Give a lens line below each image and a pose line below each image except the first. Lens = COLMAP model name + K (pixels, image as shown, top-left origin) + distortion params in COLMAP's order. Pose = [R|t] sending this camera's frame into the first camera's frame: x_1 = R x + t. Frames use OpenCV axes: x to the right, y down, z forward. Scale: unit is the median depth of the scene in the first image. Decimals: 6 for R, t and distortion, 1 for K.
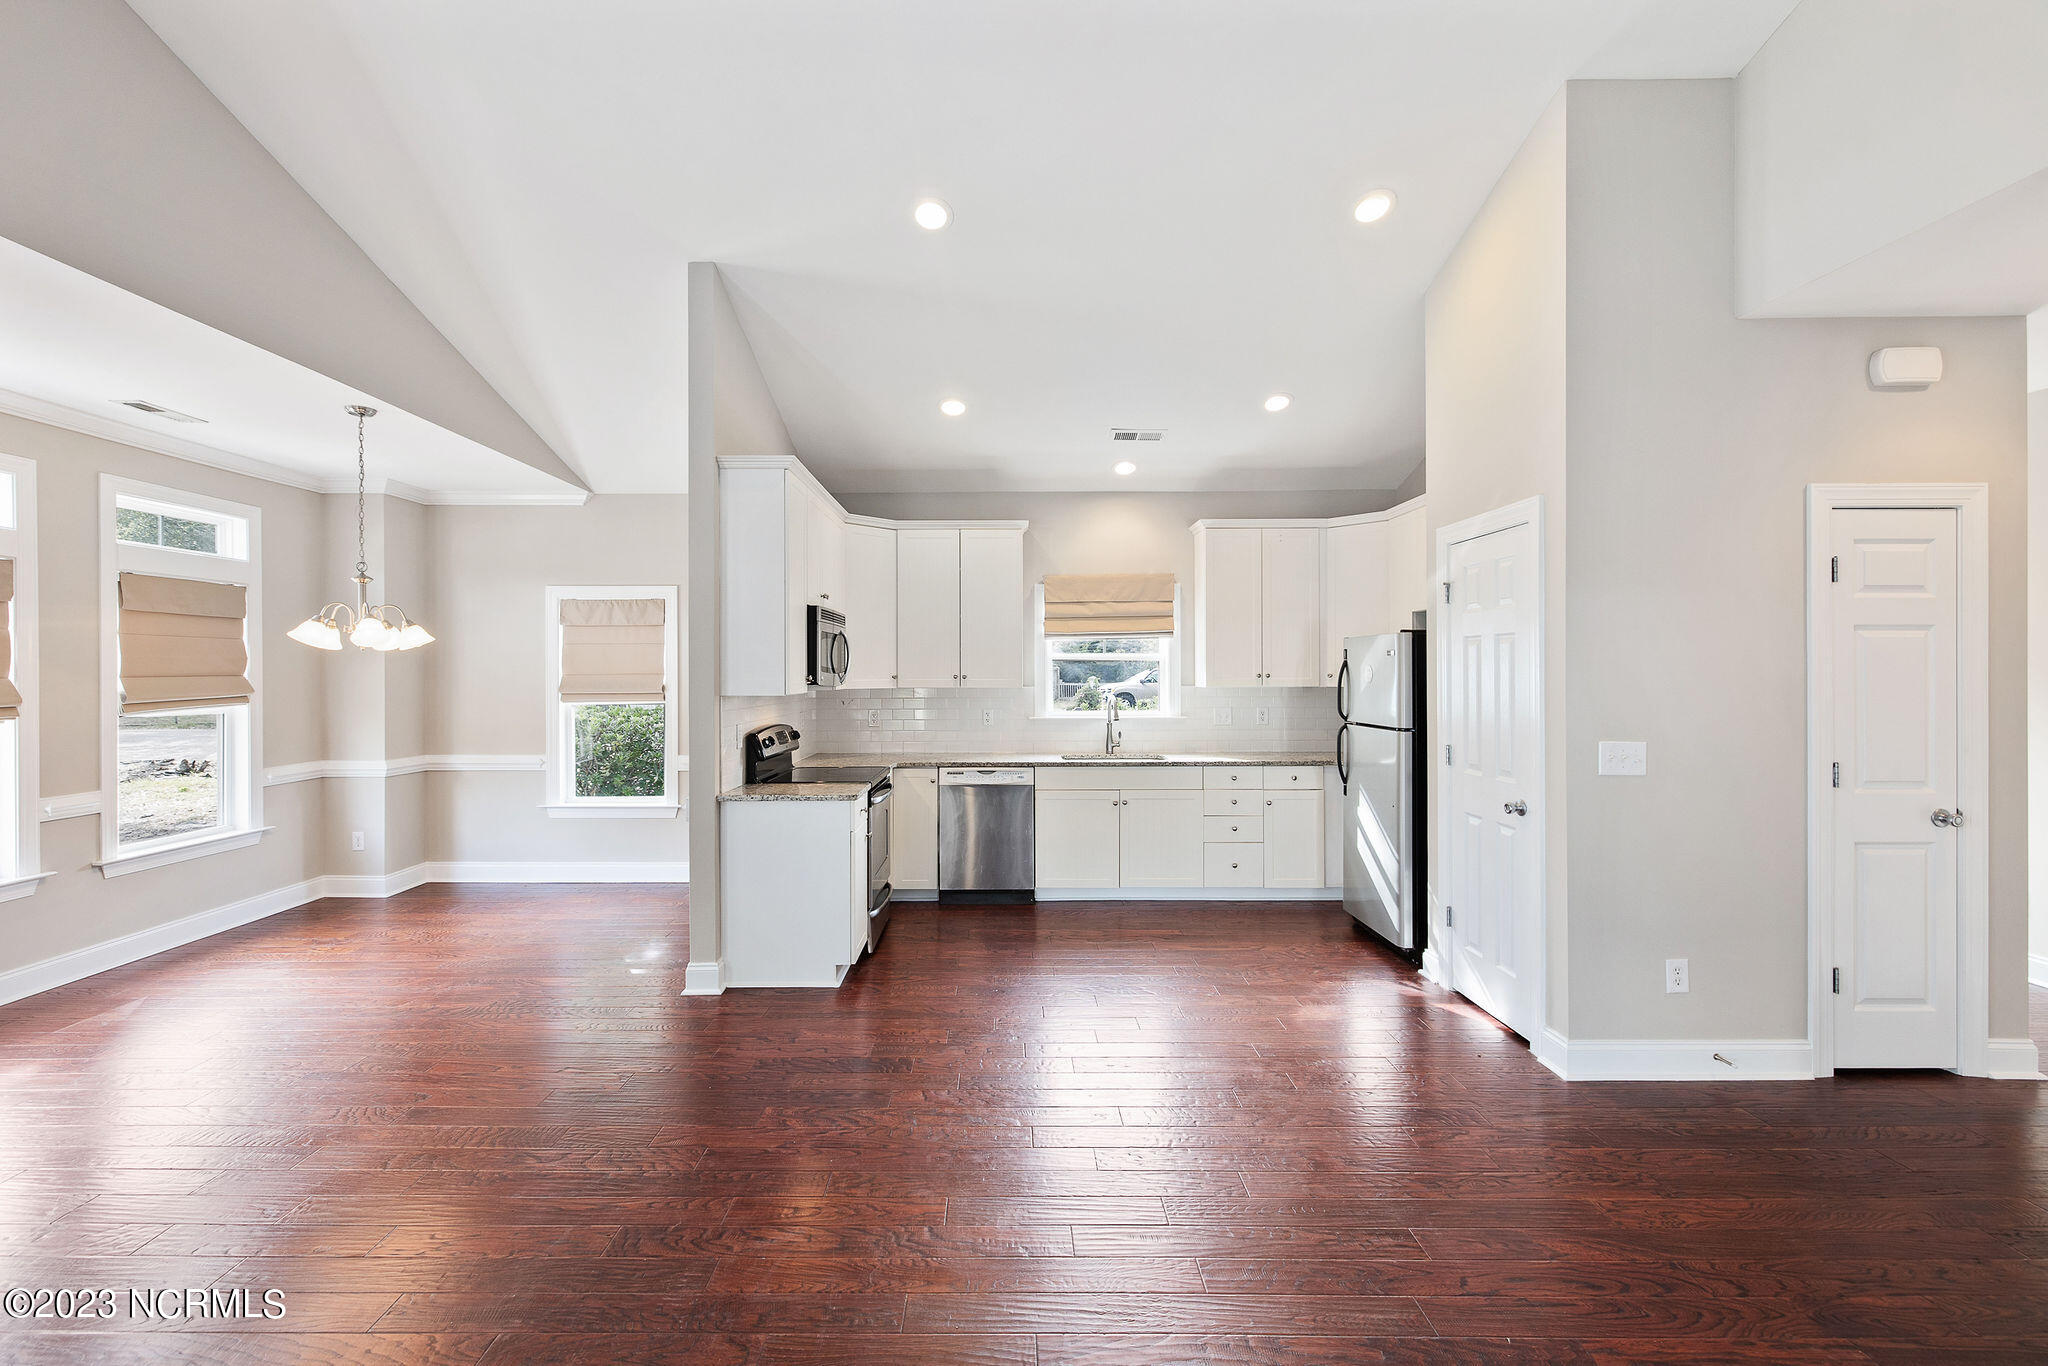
lens RADIAL K [[871.8, 0, 1003.6], [0, 871.8, 674.3], [0, 0, 1]] dist [0.000007, 0.000063]
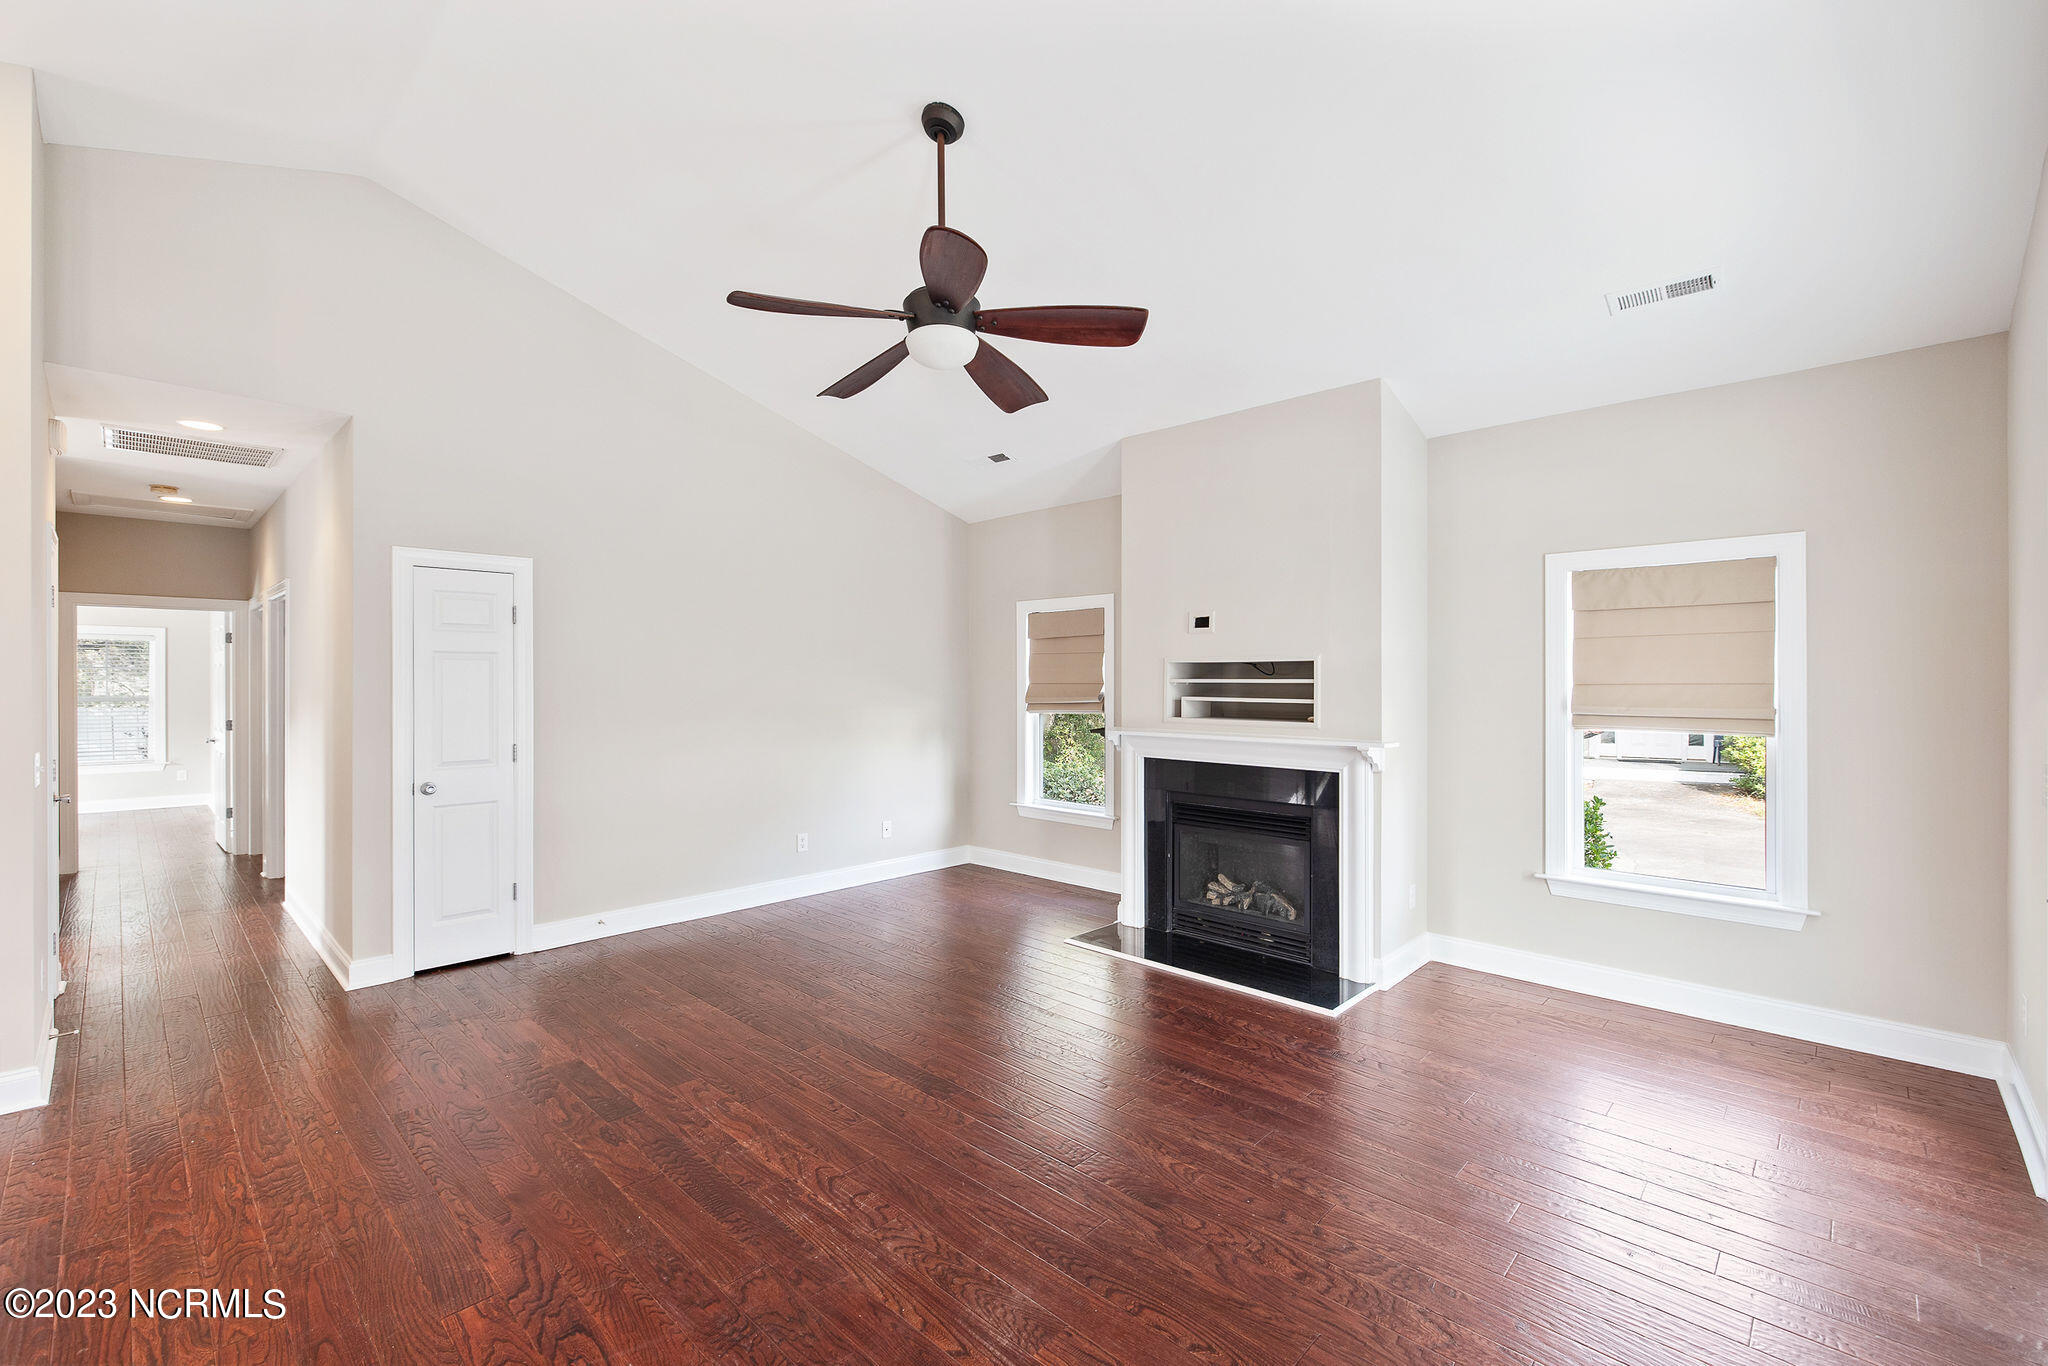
lens RADIAL K [[869.7, 0, 1010.6], [0, 869.7, 682.1], [0, 0, 1]] dist [-0.001277, -0.000518]
pose [[-0.724340, 0.002052, 0.689439, -0.457787], [0.004901, 0.999986, 0.002173, -0.000361], [-0.689425, 0.004953, -0.724340, 0.547422]]
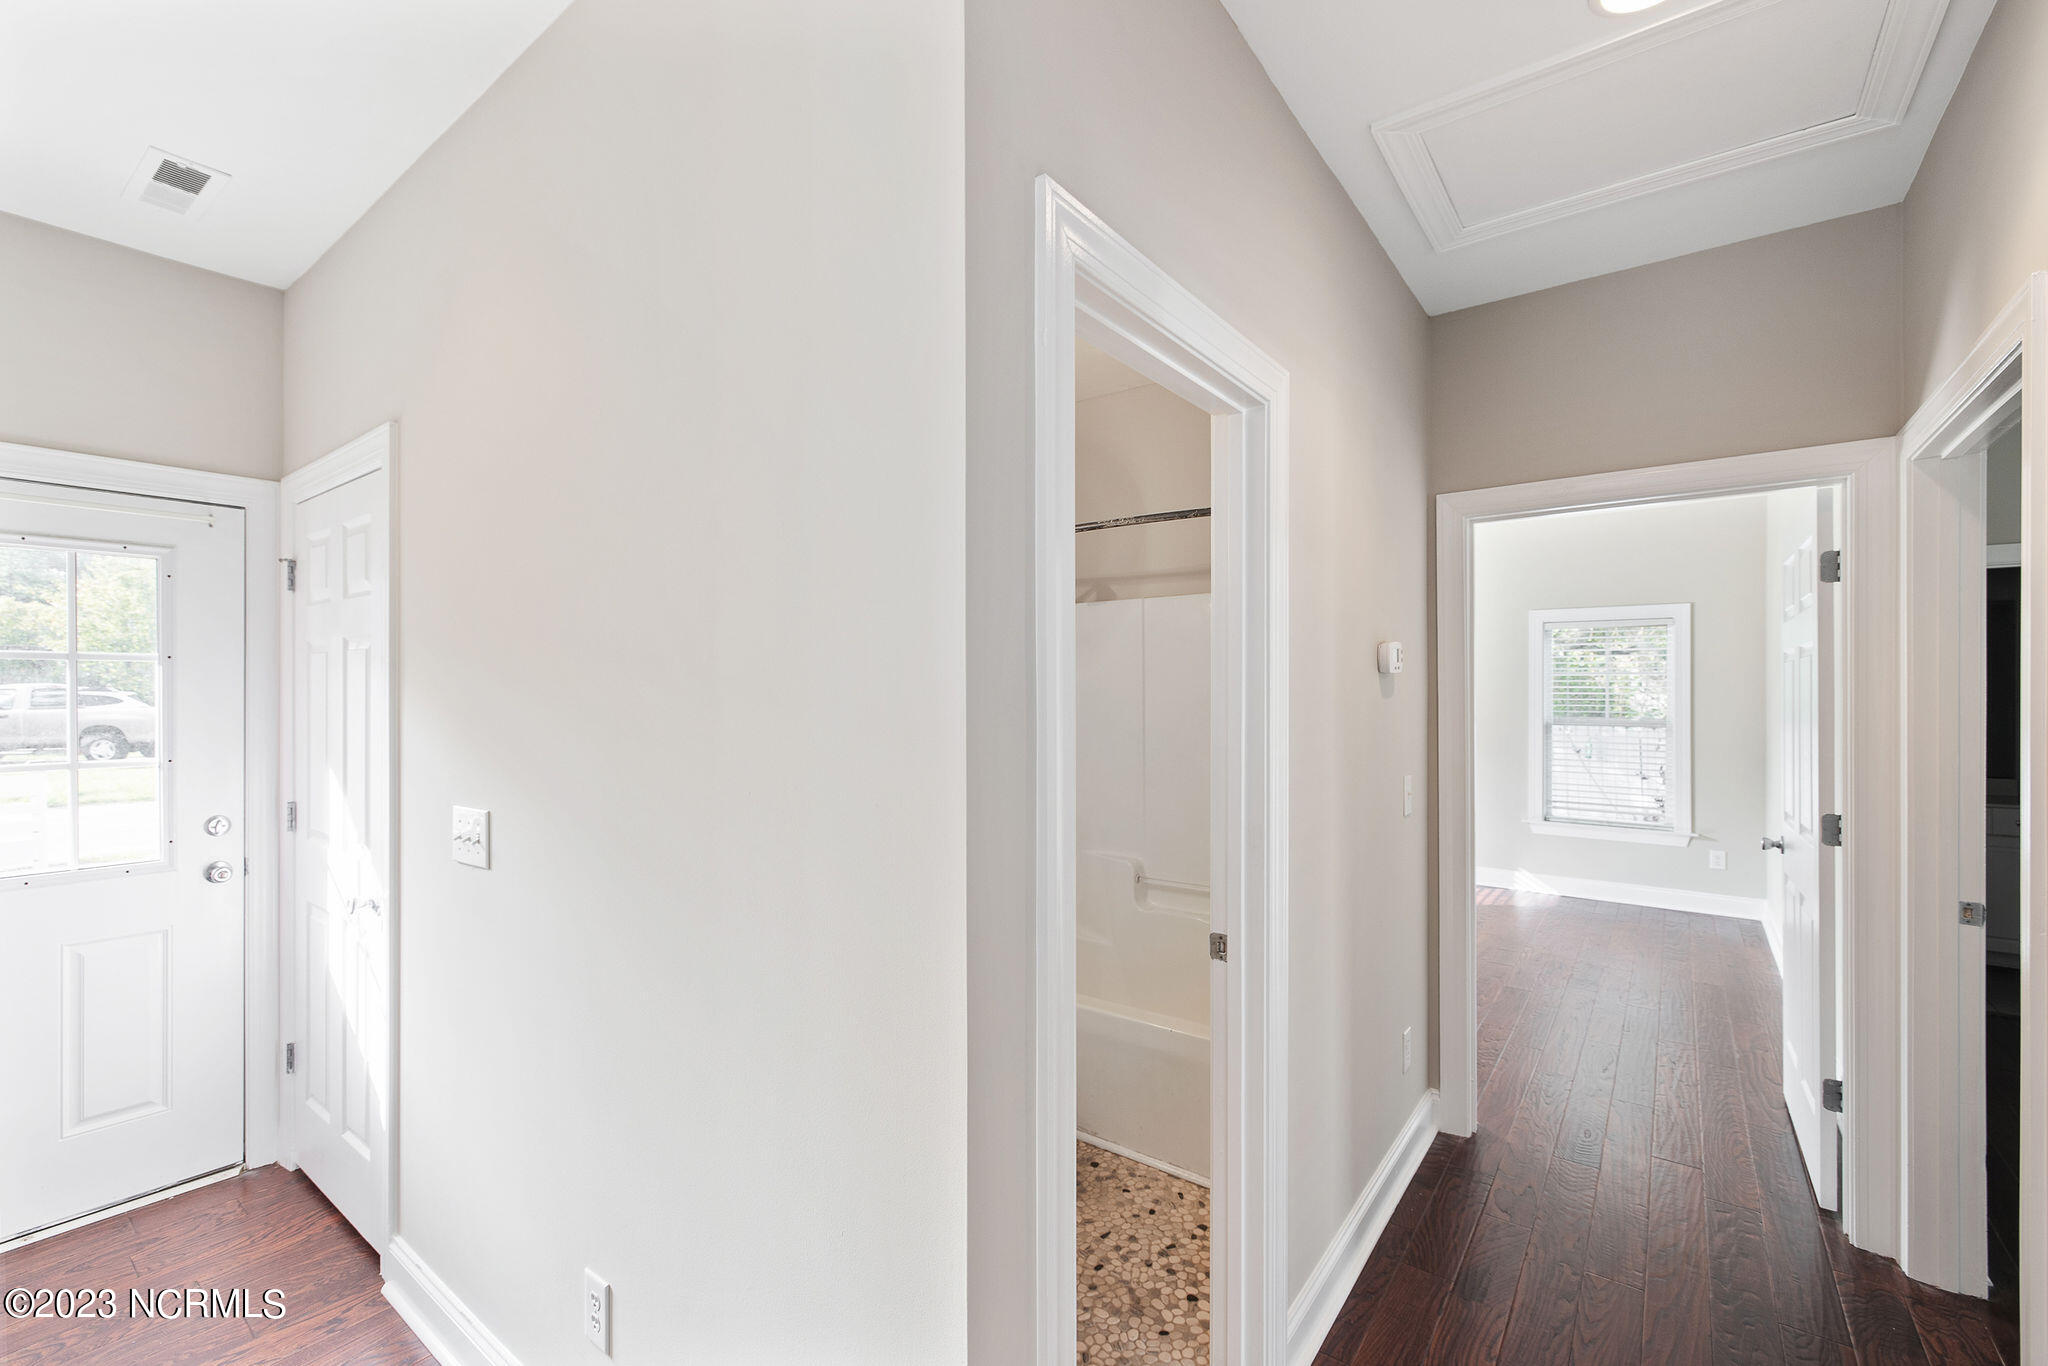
lens RADIAL K [[856.8, 0, 1013.2], [0, 856.8, 685.8], [0, 0, 1]] dist [0.000036, 0.000075]
pose [[0.605994, 0.009963, 0.795407, 0.731005], [-0.003430, 0.999945, -0.009912, -0.004661], [-0.795462, 0.003279, 0.605994, 0.475638]]
